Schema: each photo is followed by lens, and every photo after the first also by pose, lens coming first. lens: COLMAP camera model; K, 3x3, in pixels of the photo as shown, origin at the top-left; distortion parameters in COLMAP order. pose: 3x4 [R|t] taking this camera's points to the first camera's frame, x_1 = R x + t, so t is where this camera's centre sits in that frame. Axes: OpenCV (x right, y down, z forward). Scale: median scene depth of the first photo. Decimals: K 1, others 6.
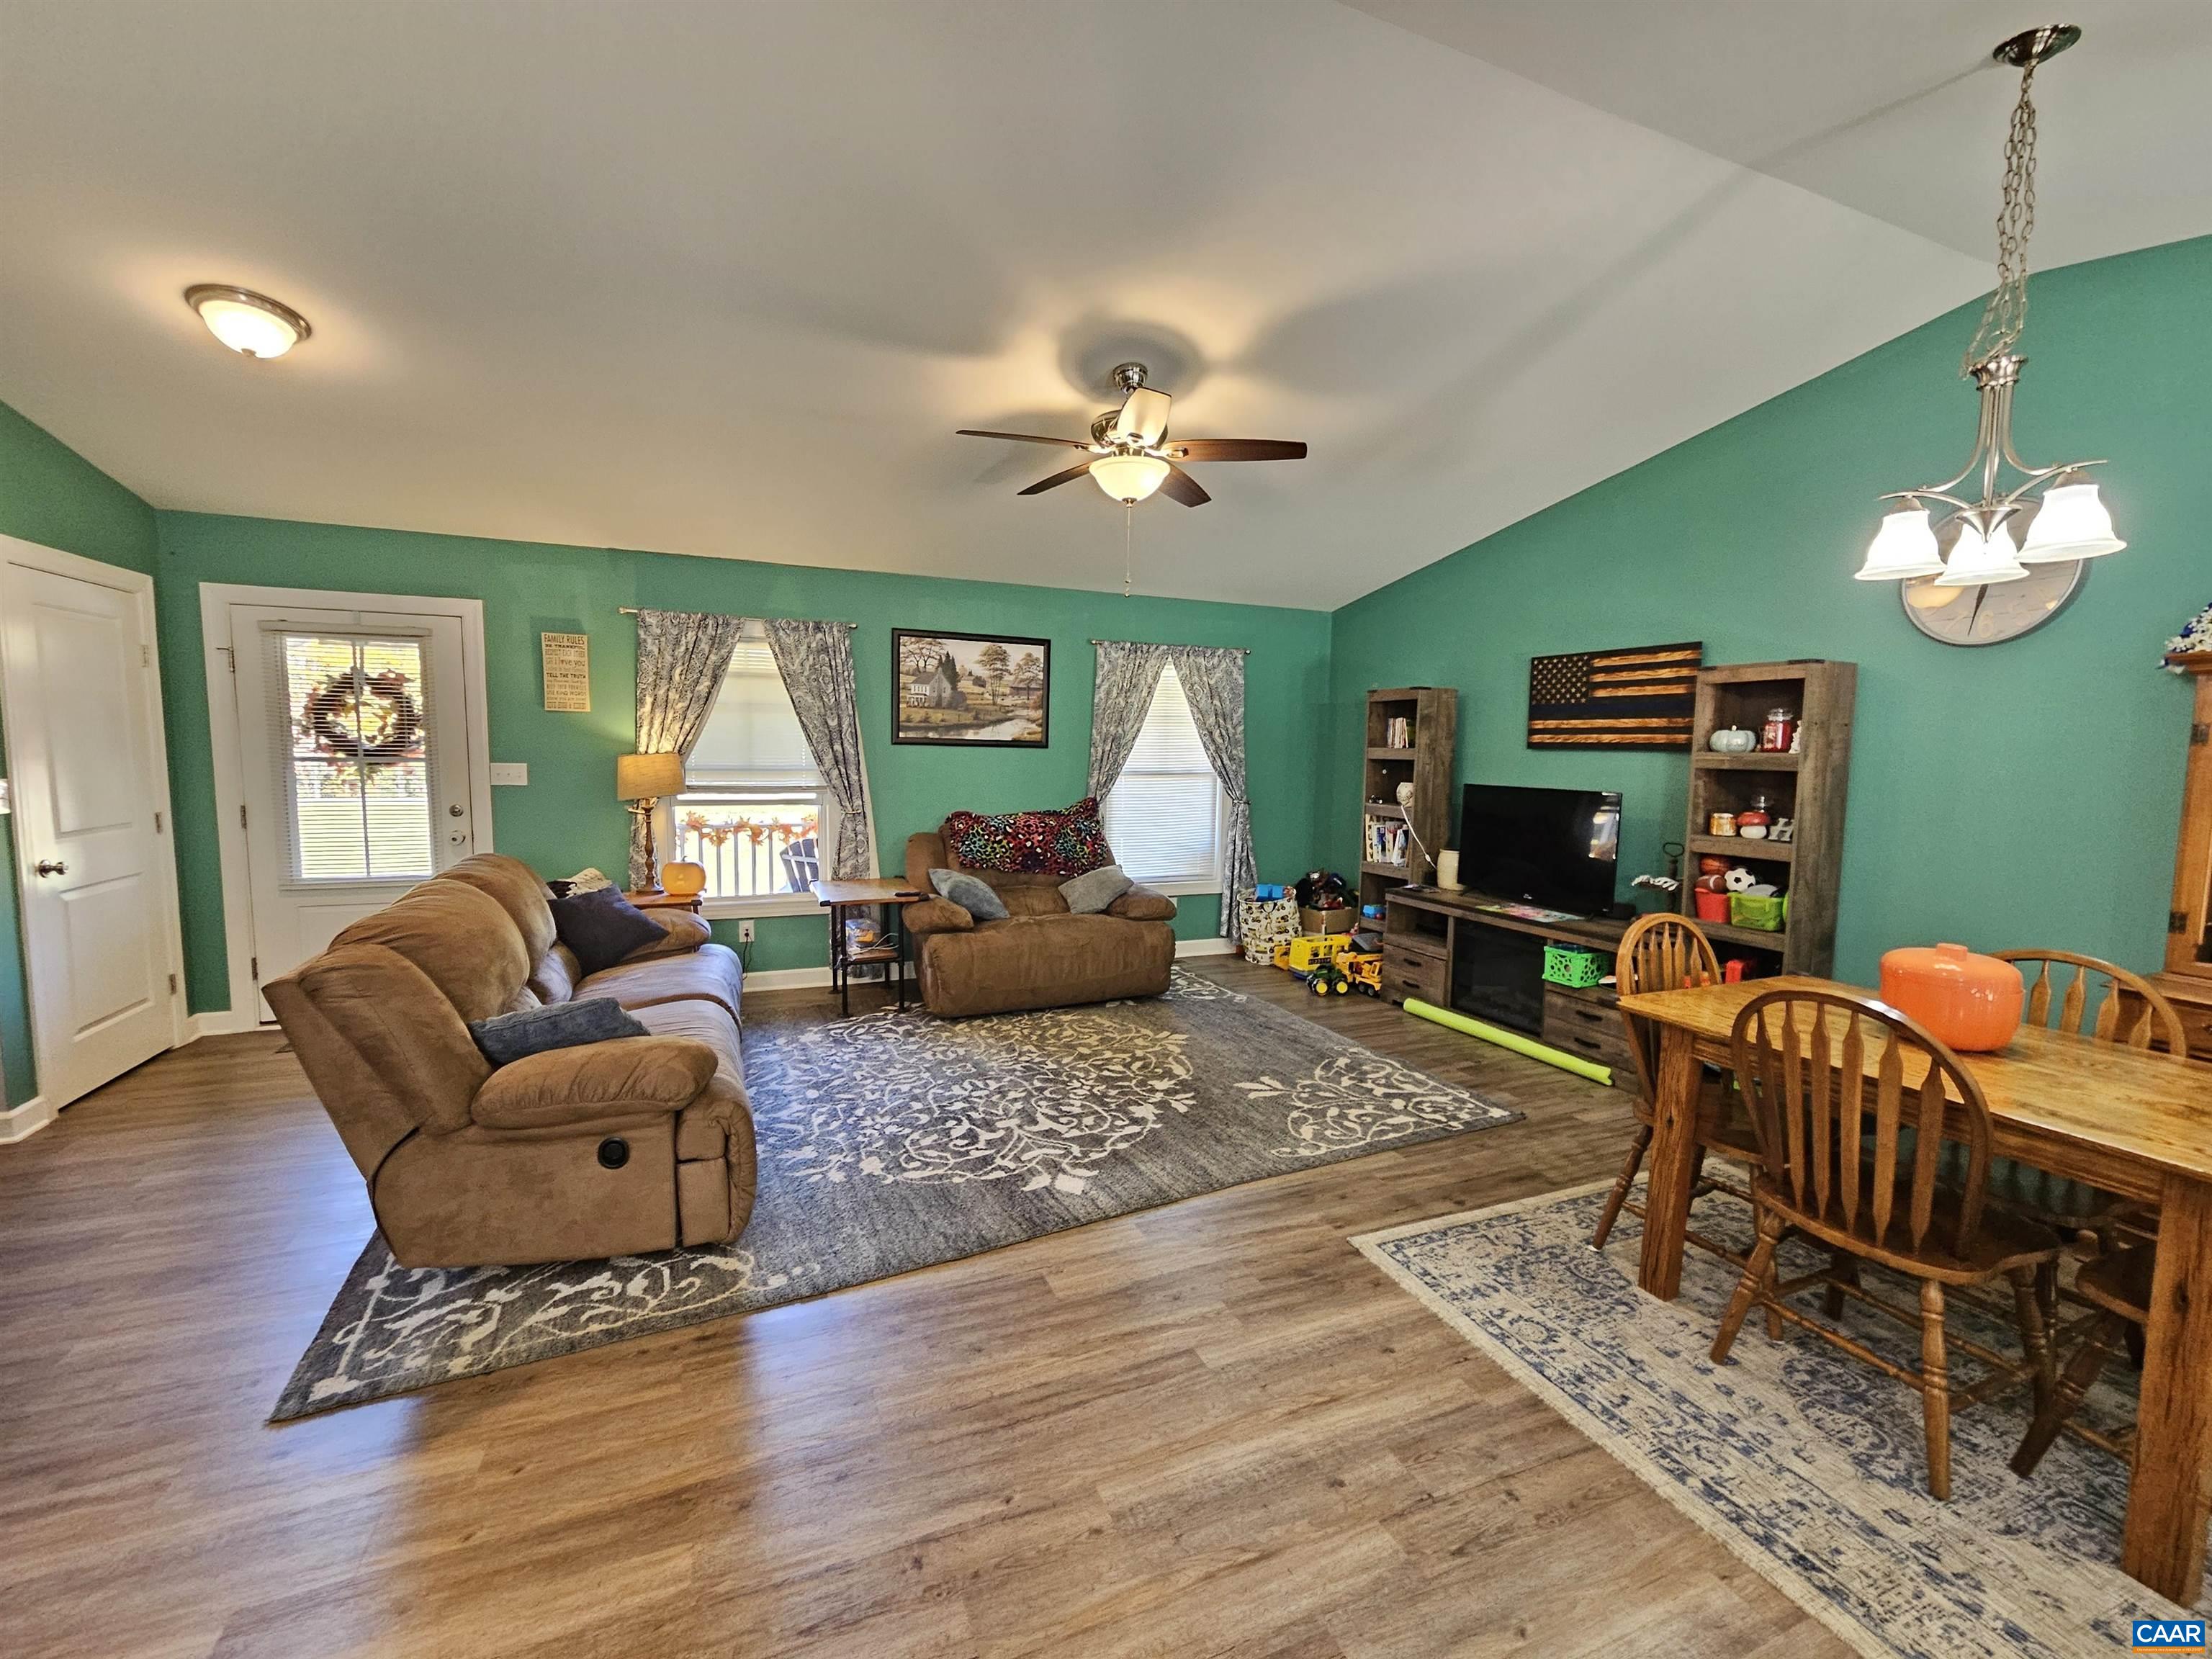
lens RADIAL K [[915.6, 0, 1106.5], [0, 915.6, 832.6], [0, 0, 1]] dist [-0.002577, -0.000052]
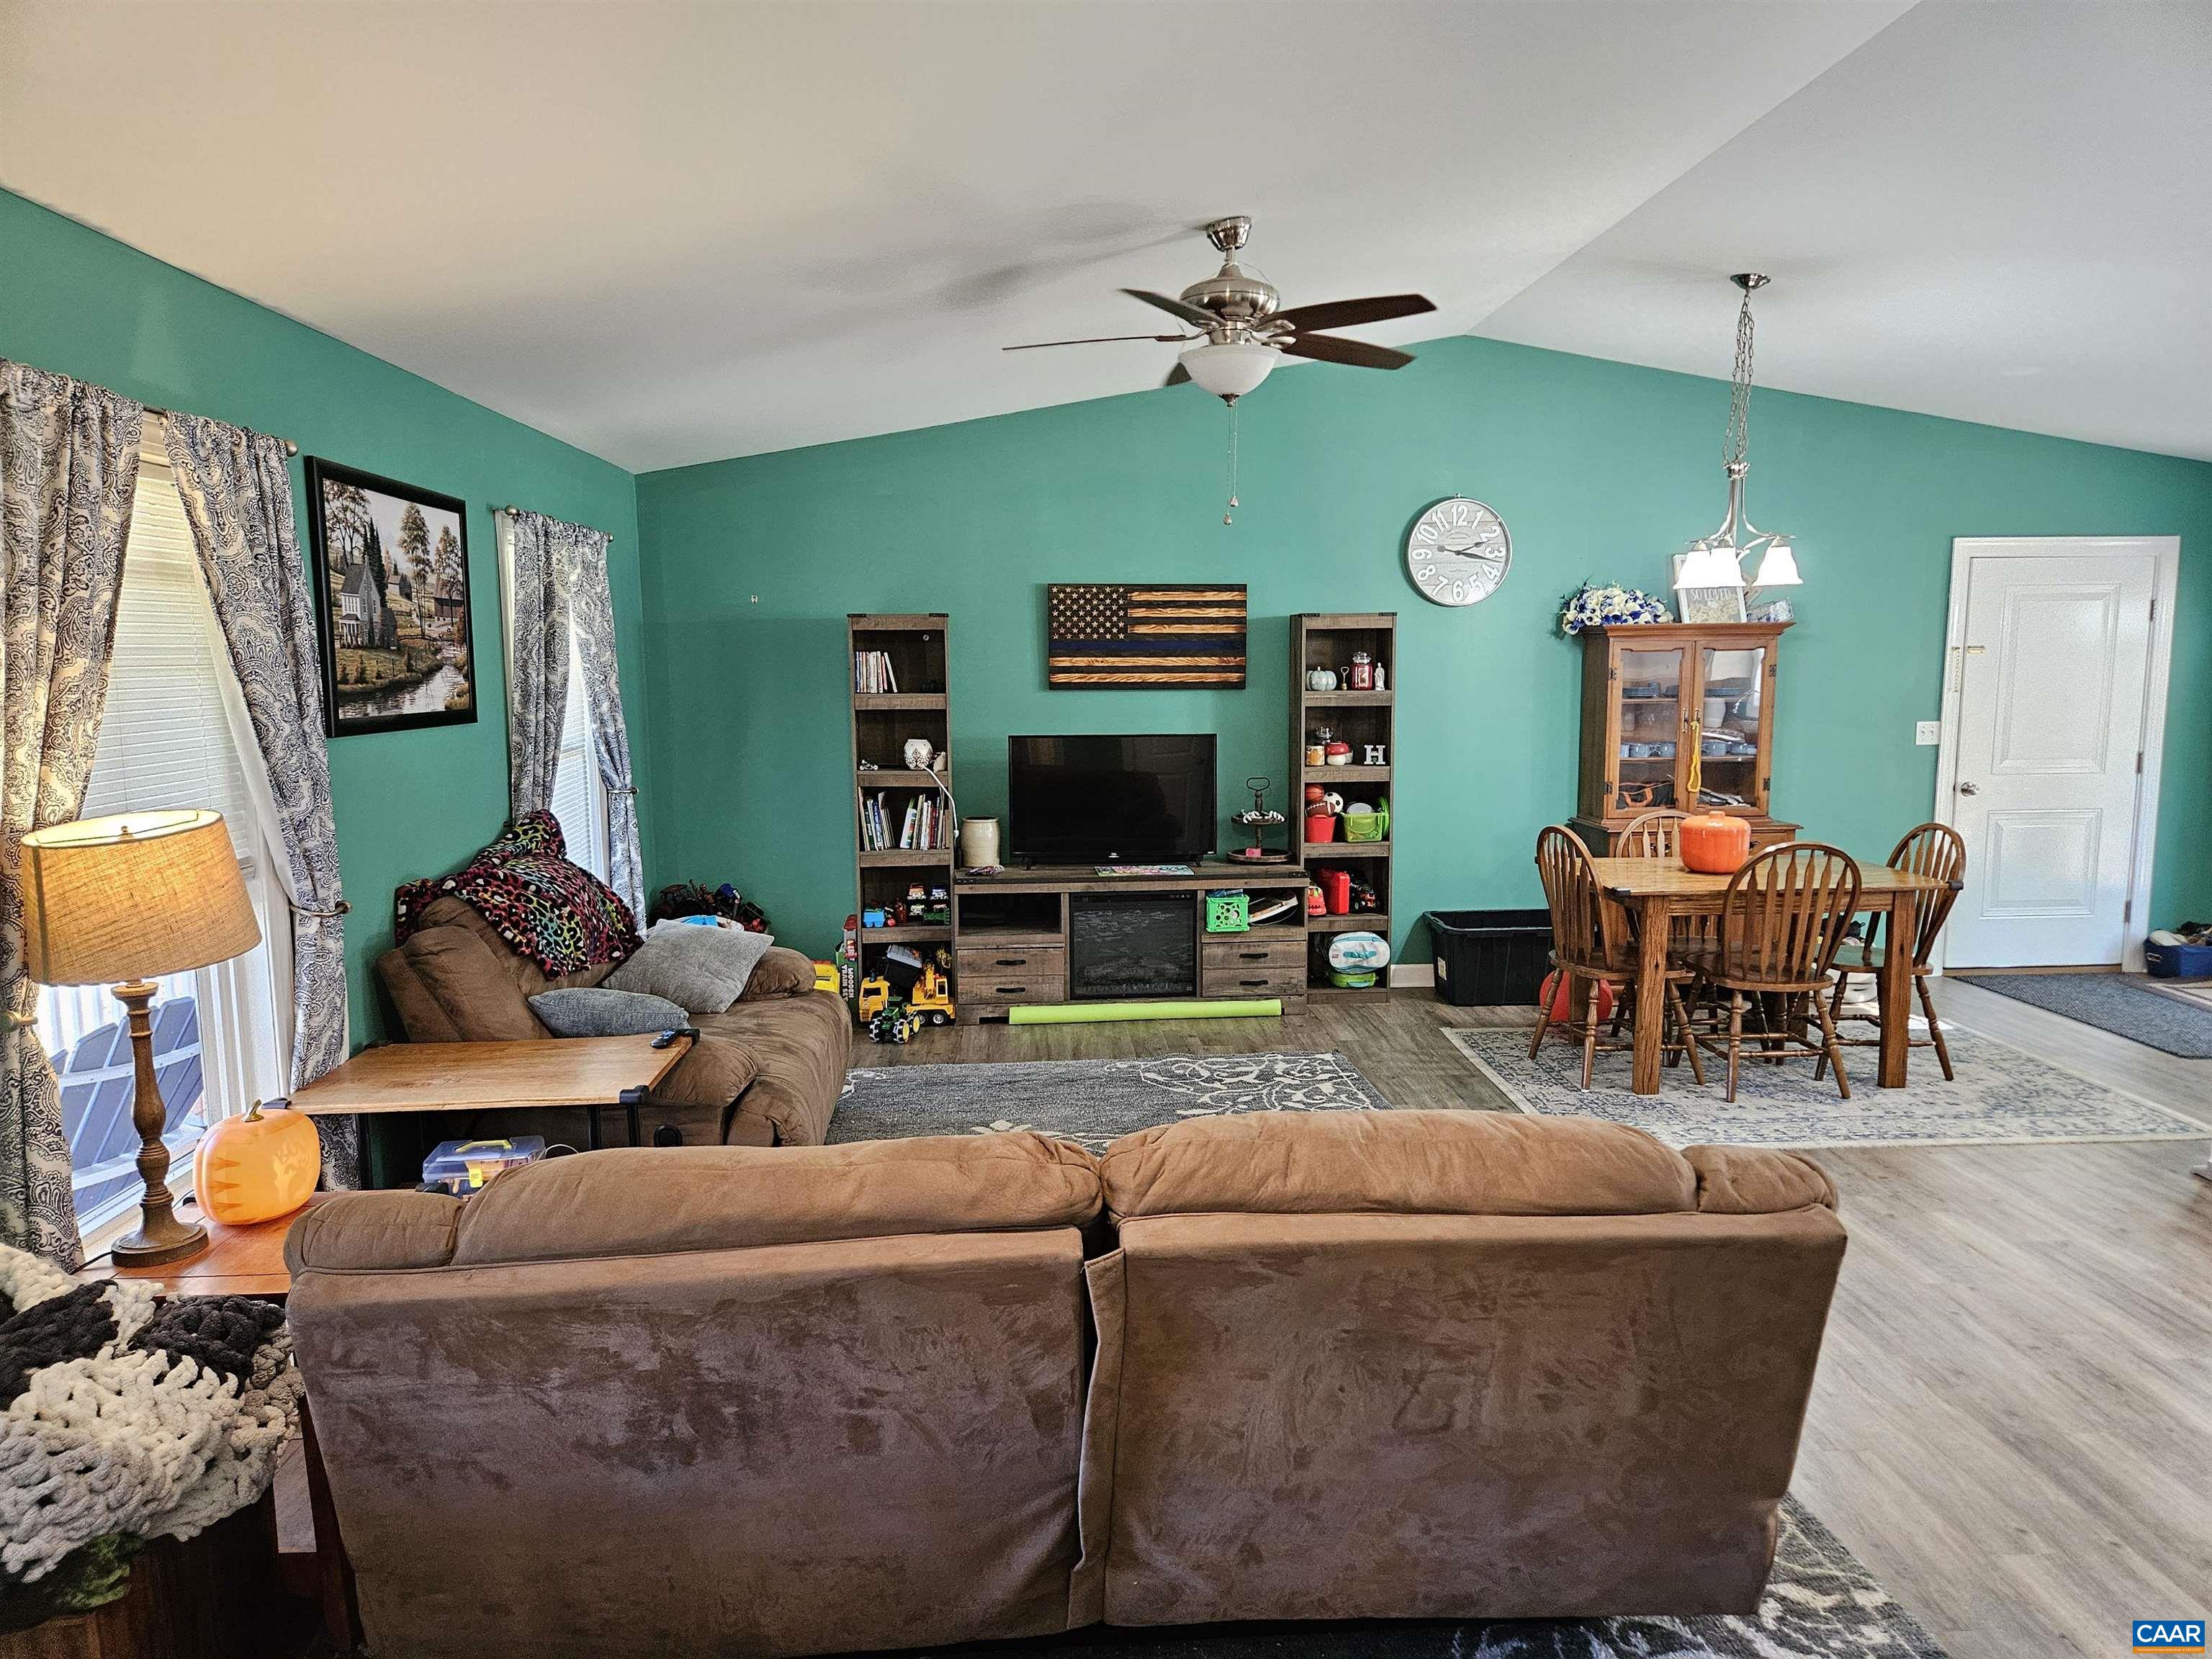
lens RADIAL K [[1486.1, 0, 1117.0], [0, 1486.1, 846.8], [0, 0, 1]] dist [0.091174, -0.063819]
pose [[0.324056, -0.142227, 0.935286, -0.962896], [0.098400, 0.988339, 0.116201, -0.115404], [-0.940907, 0.054376, 0.334272, 0.541011]]
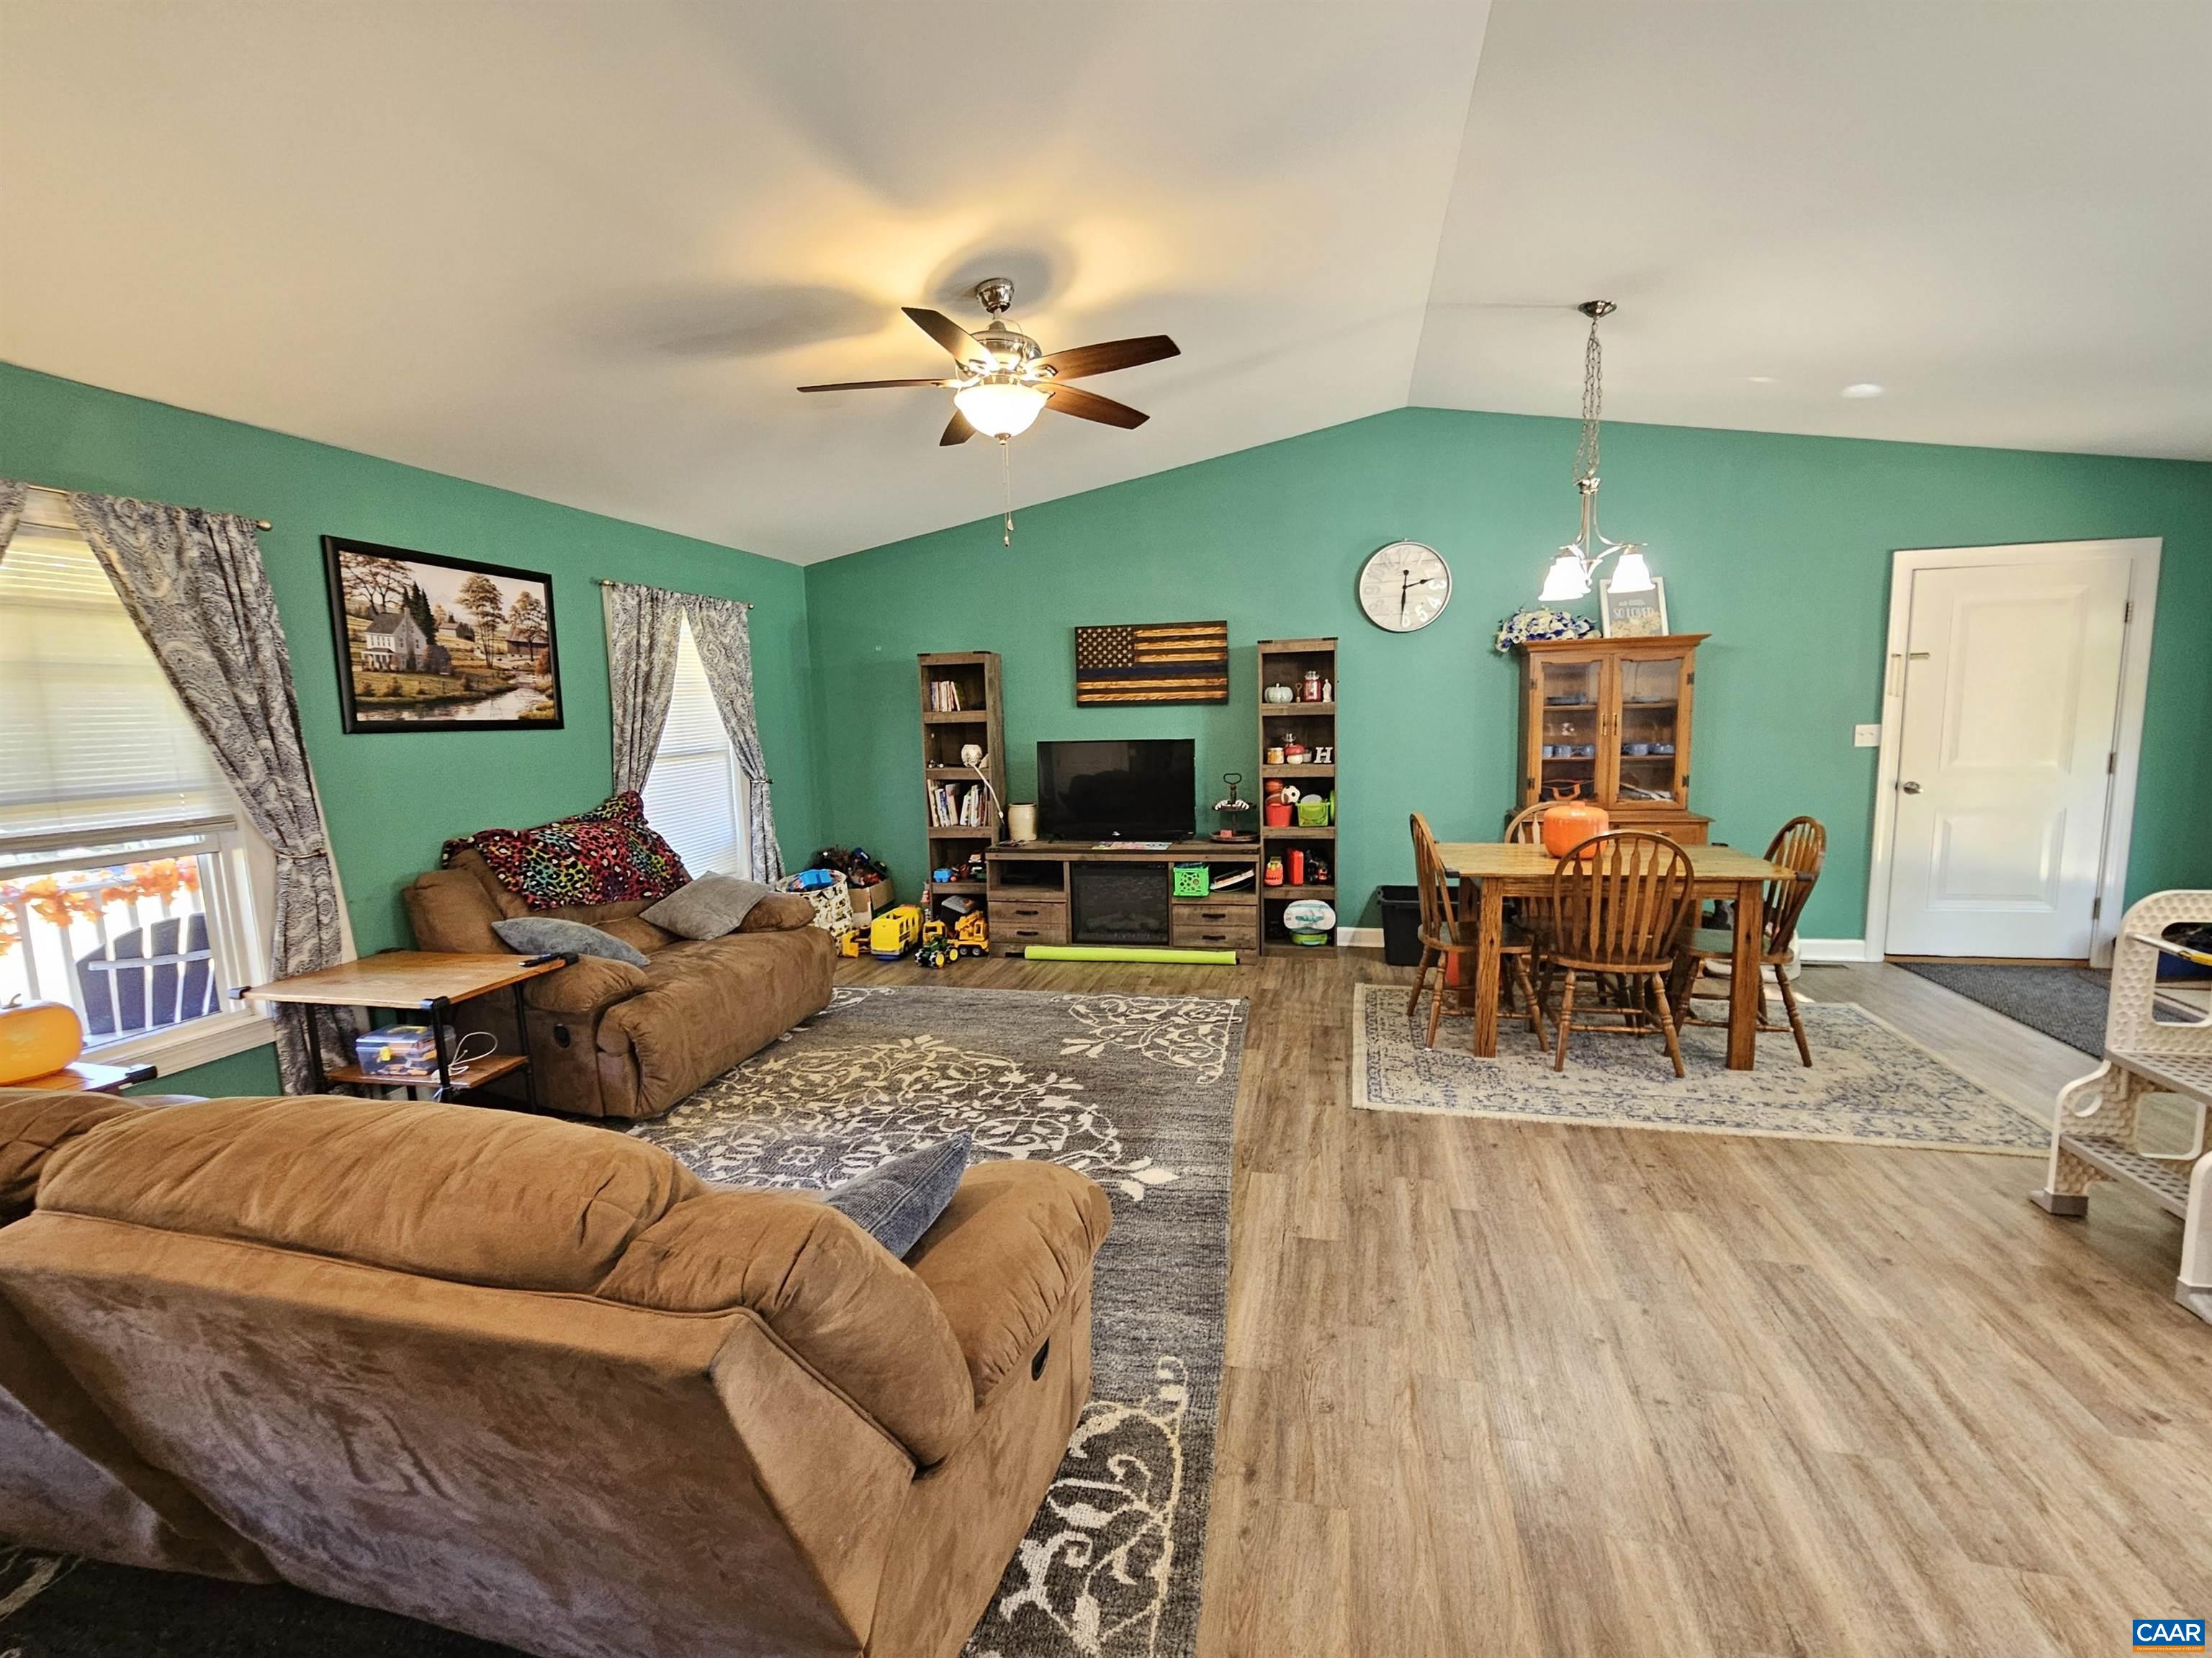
lens RADIAL K [[958.9, 0, 1099.4], [0, 958.9, 833.7], [0, 0, 1]] dist [0.000201, 0.000267]
pose [[0.595503, -0.134934, 0.791940, -0.555043], [0.109860, 0.990210, 0.086106, -0.040065], [-0.795806, 0.035726, 0.604497, 0.295414]]
